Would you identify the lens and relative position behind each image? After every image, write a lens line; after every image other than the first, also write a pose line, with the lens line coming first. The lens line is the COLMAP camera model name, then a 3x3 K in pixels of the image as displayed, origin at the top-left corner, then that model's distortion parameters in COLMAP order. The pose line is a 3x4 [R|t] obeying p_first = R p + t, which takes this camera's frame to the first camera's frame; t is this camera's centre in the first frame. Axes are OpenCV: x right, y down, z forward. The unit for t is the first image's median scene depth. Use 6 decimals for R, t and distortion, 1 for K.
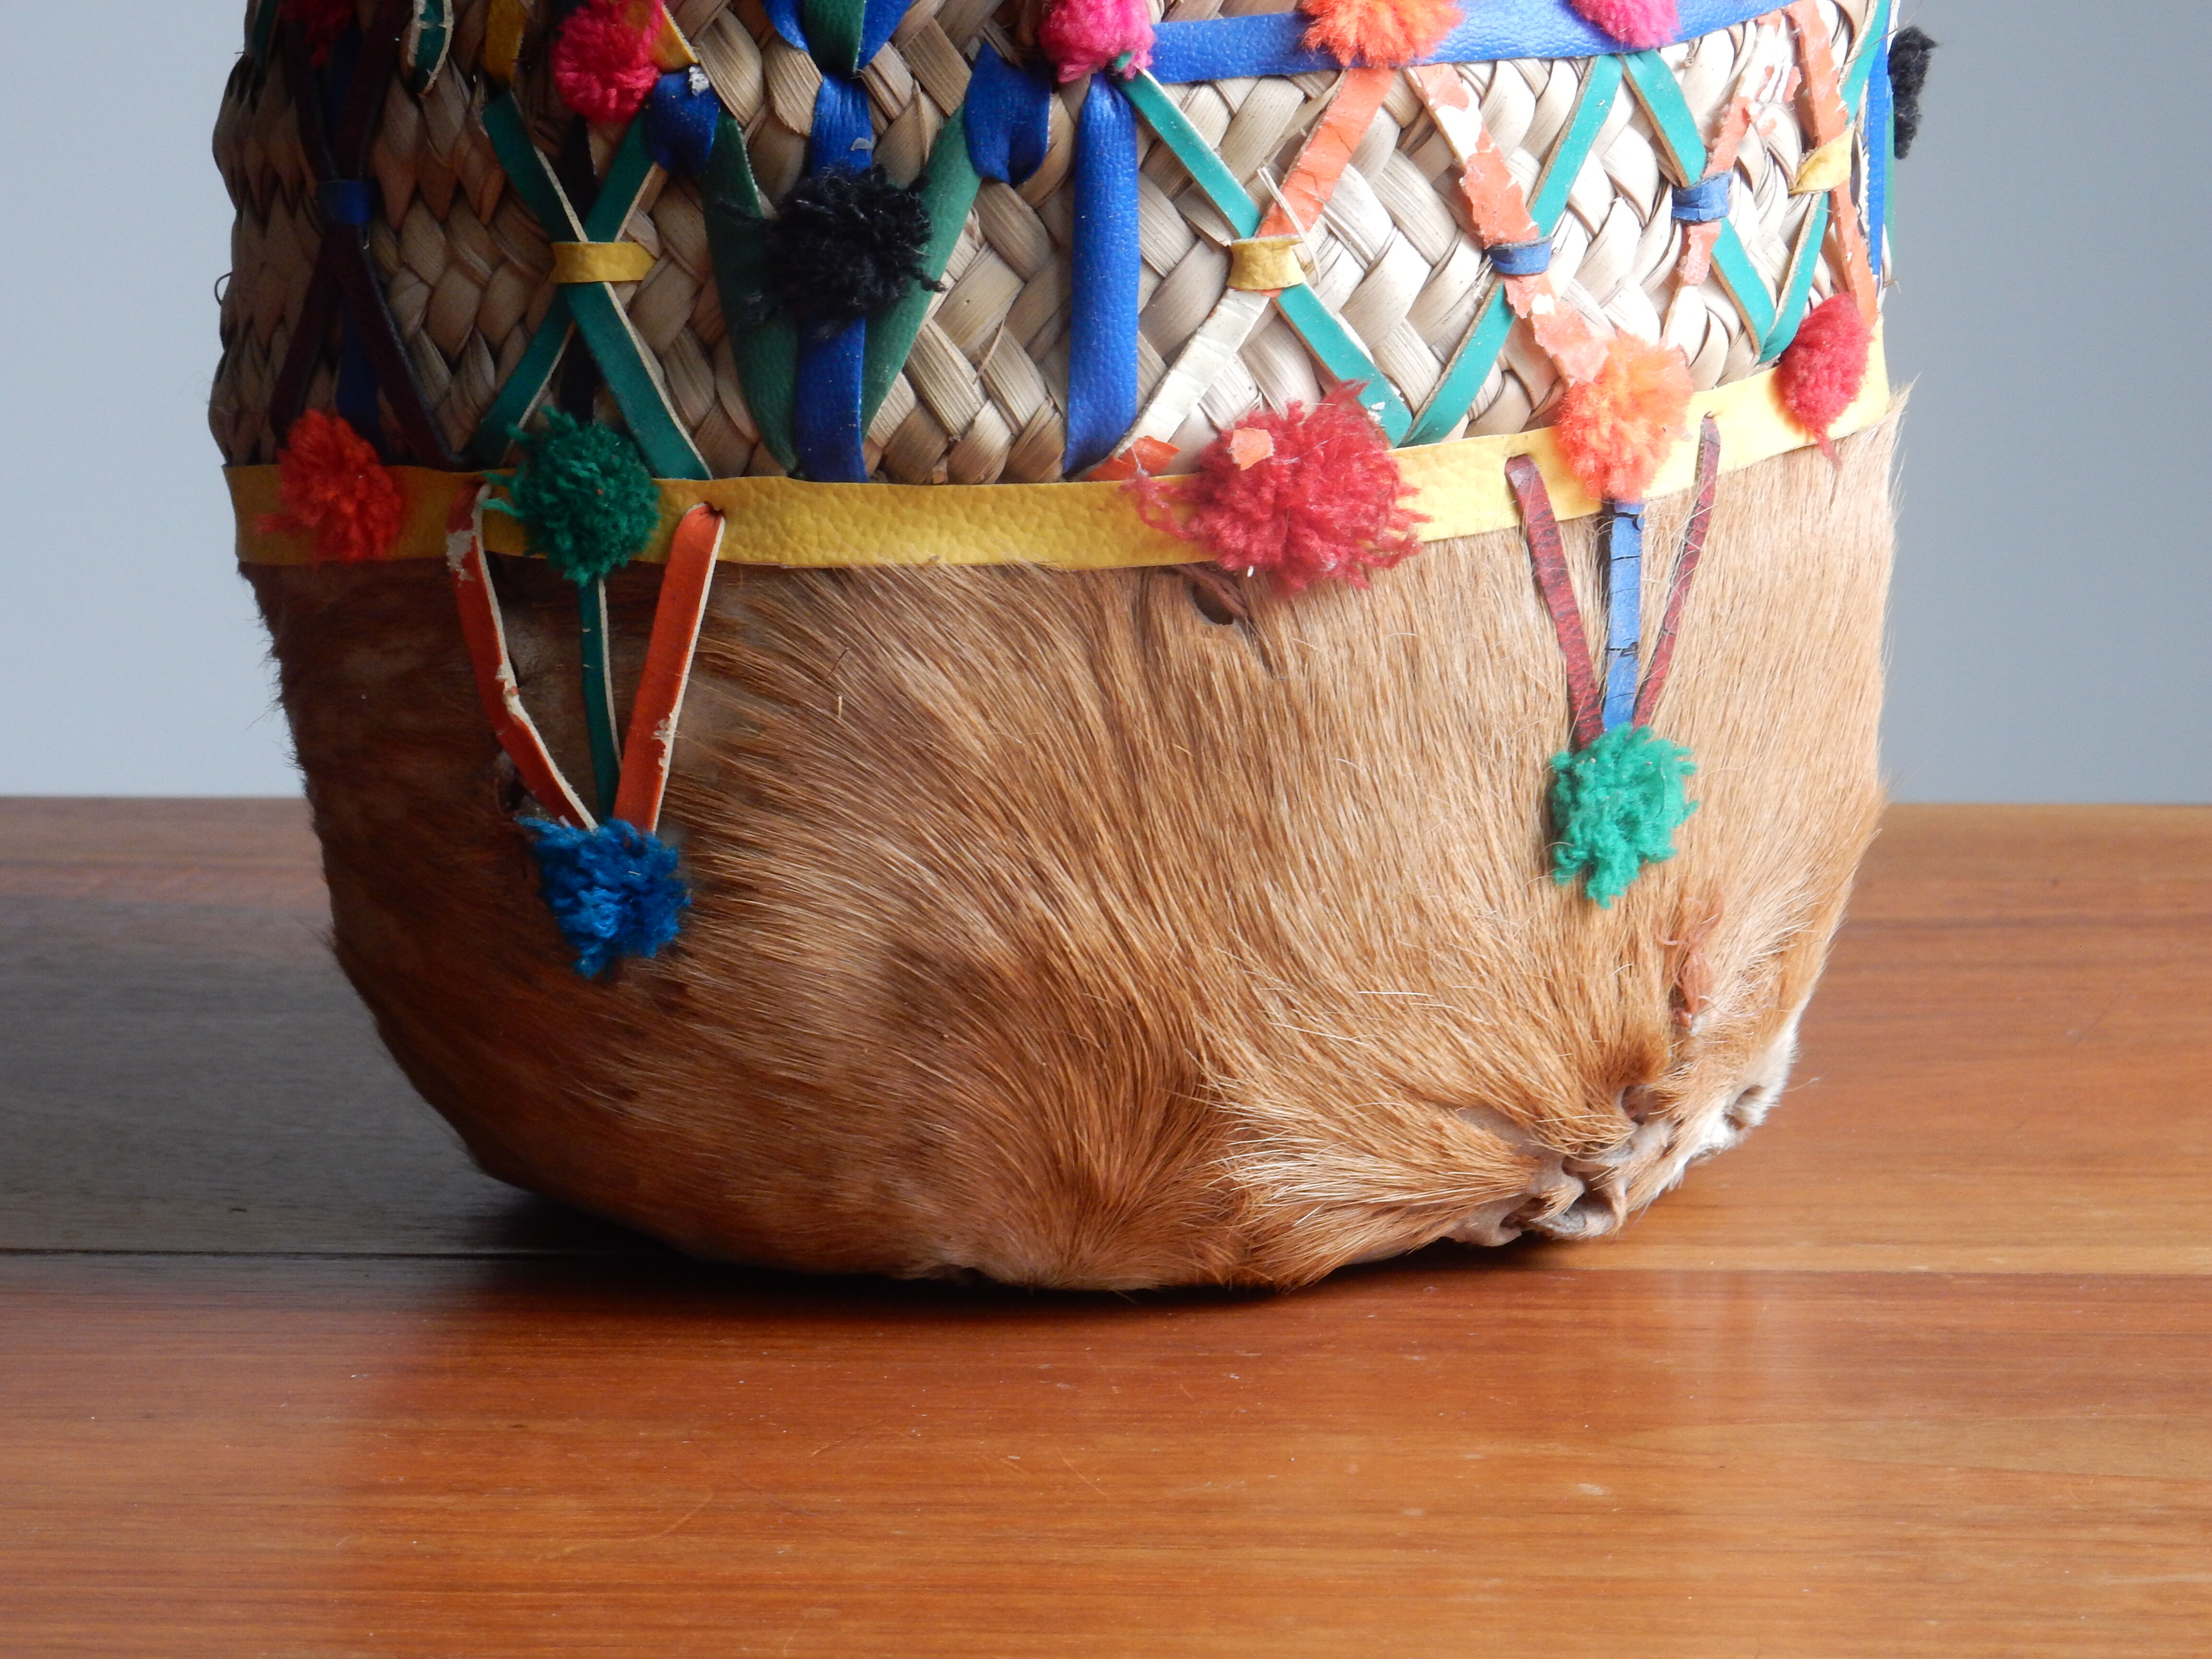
lens RADIAL K [[7561.4, 0, 1107.5], [0, 7561.4, 828.8], [0, 0, 1]] dist [-0.042284, 0.000000]
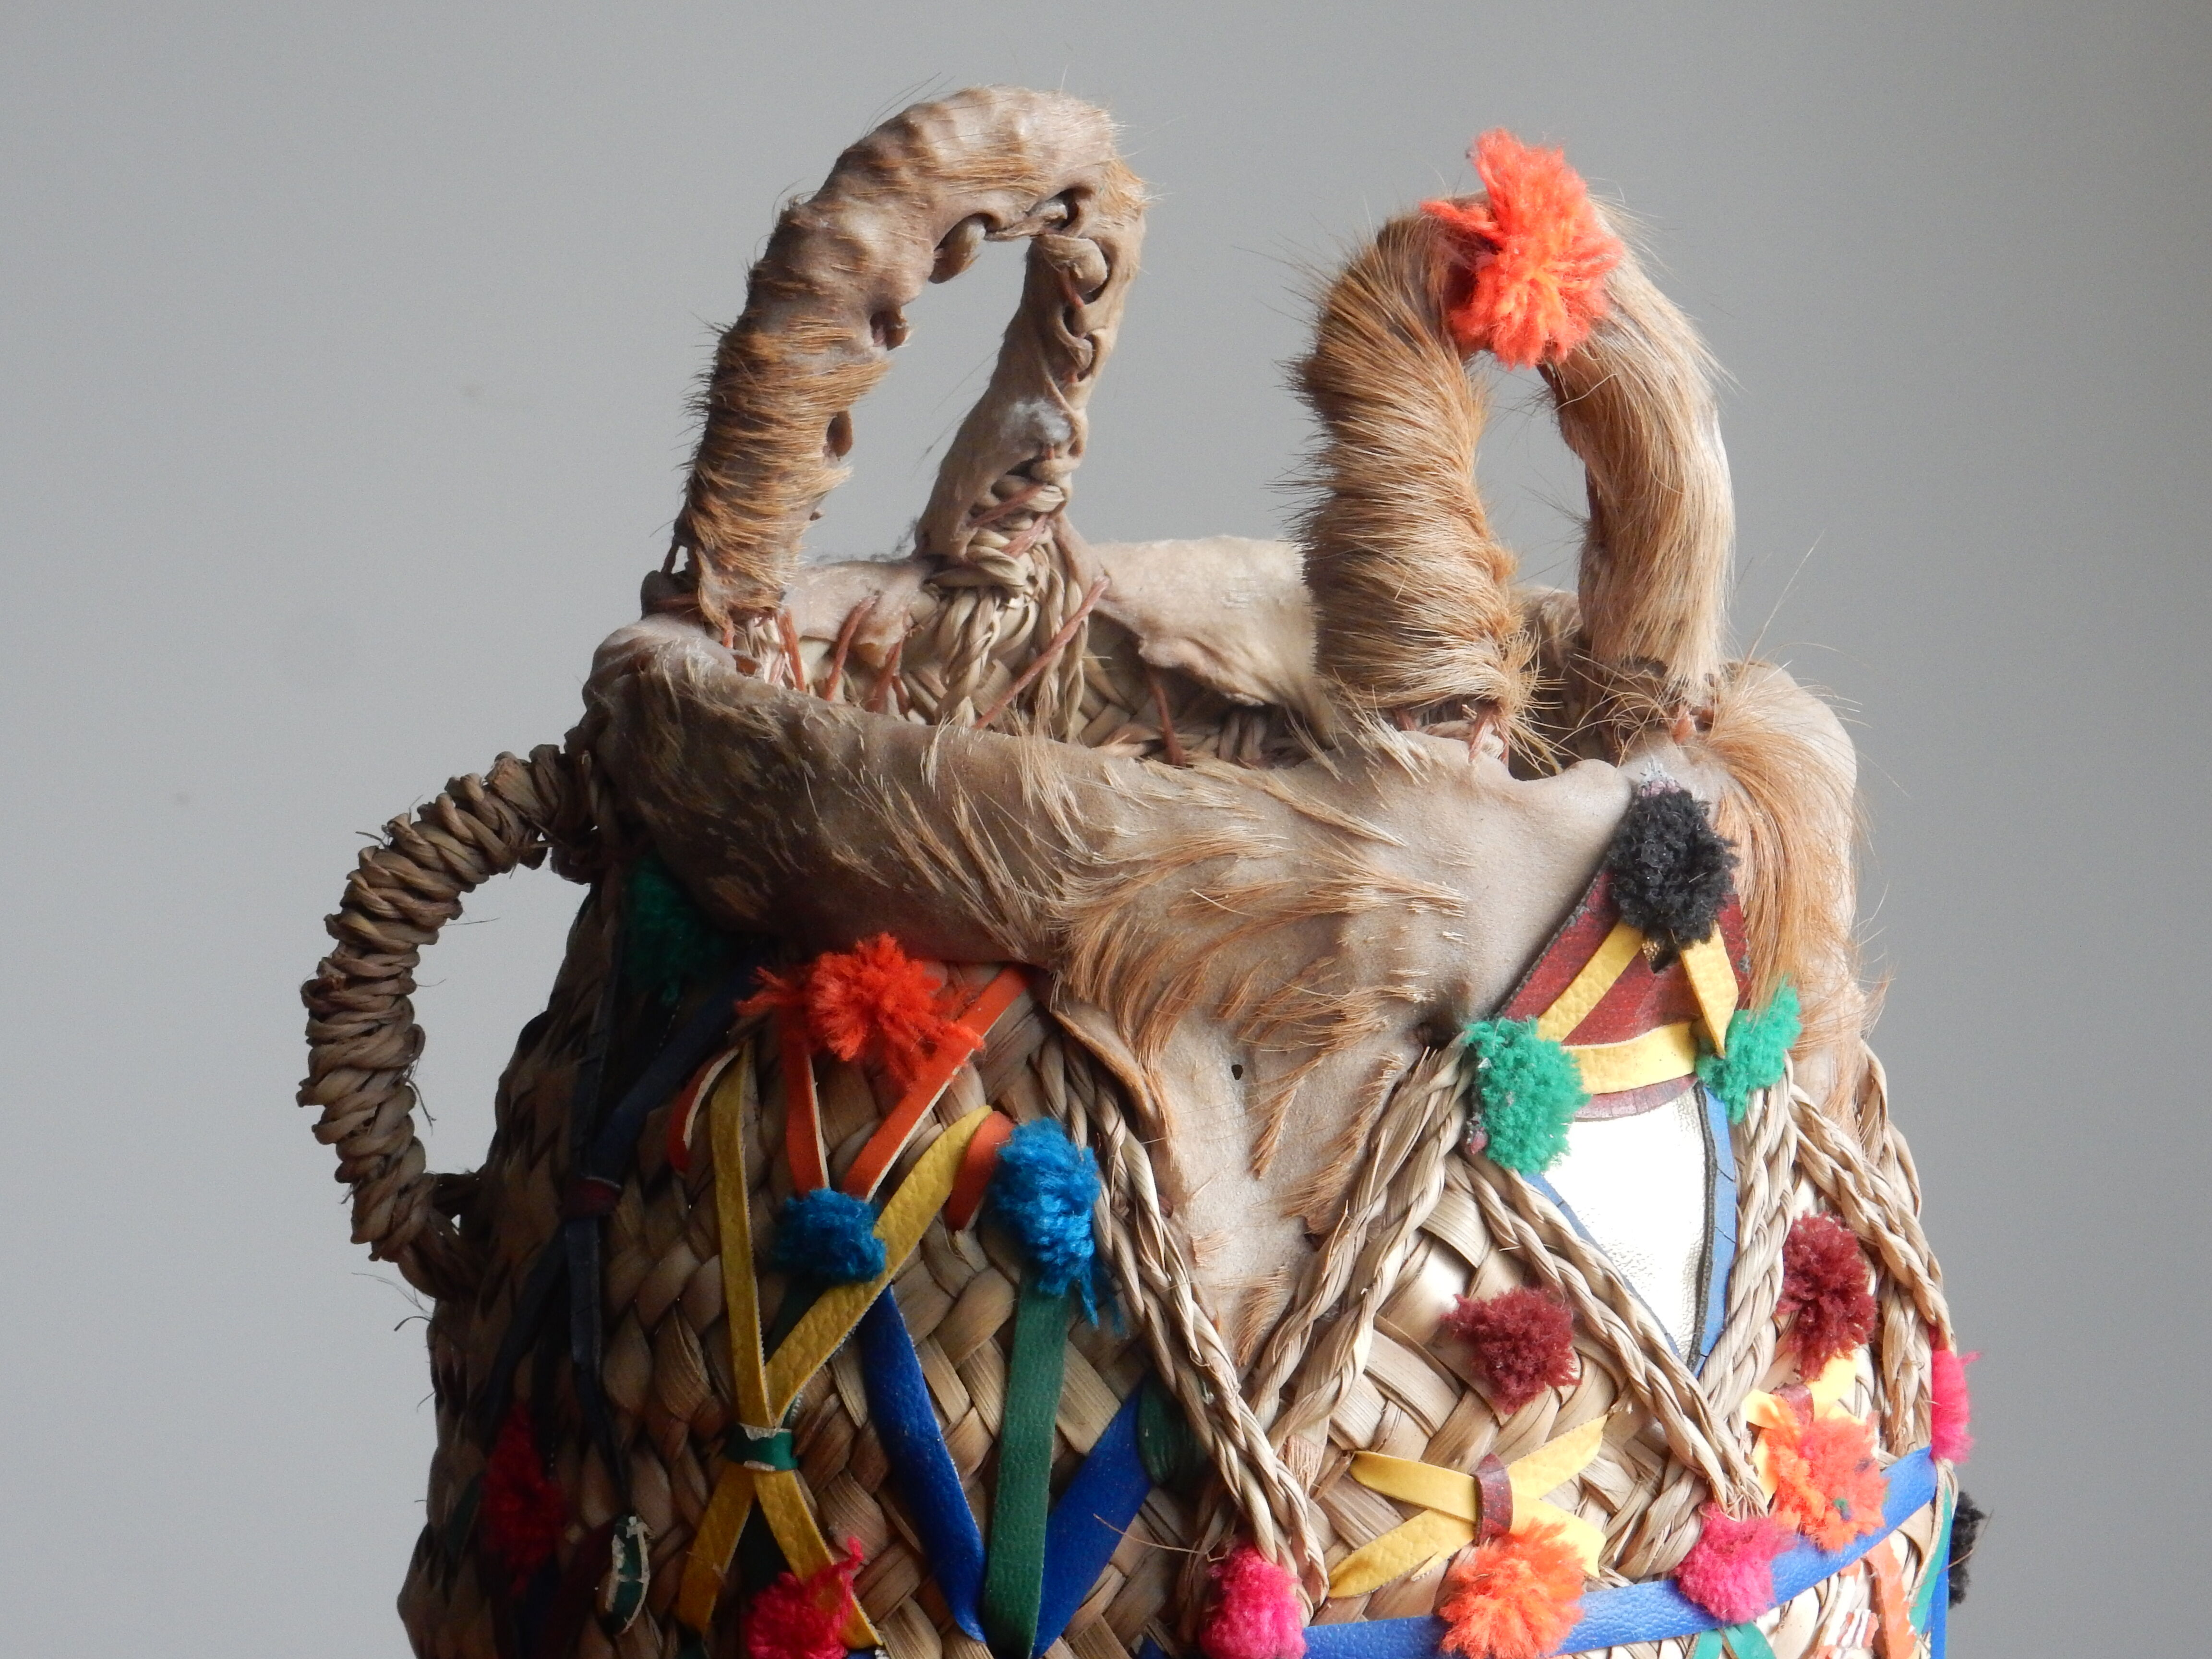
lens RADIAL K [[7561.4, 0, 1104.5], [0, 7561.4, 830.2], [0, 0, 1]] dist [-0.042284, 0.000000]
pose [[0.999289, 0.012218, 0.035656, -0.062035], [-0.011835, 0.999870, -0.010920, -0.205882], [-0.035785, 0.010490, 0.999304, -0.092154]]
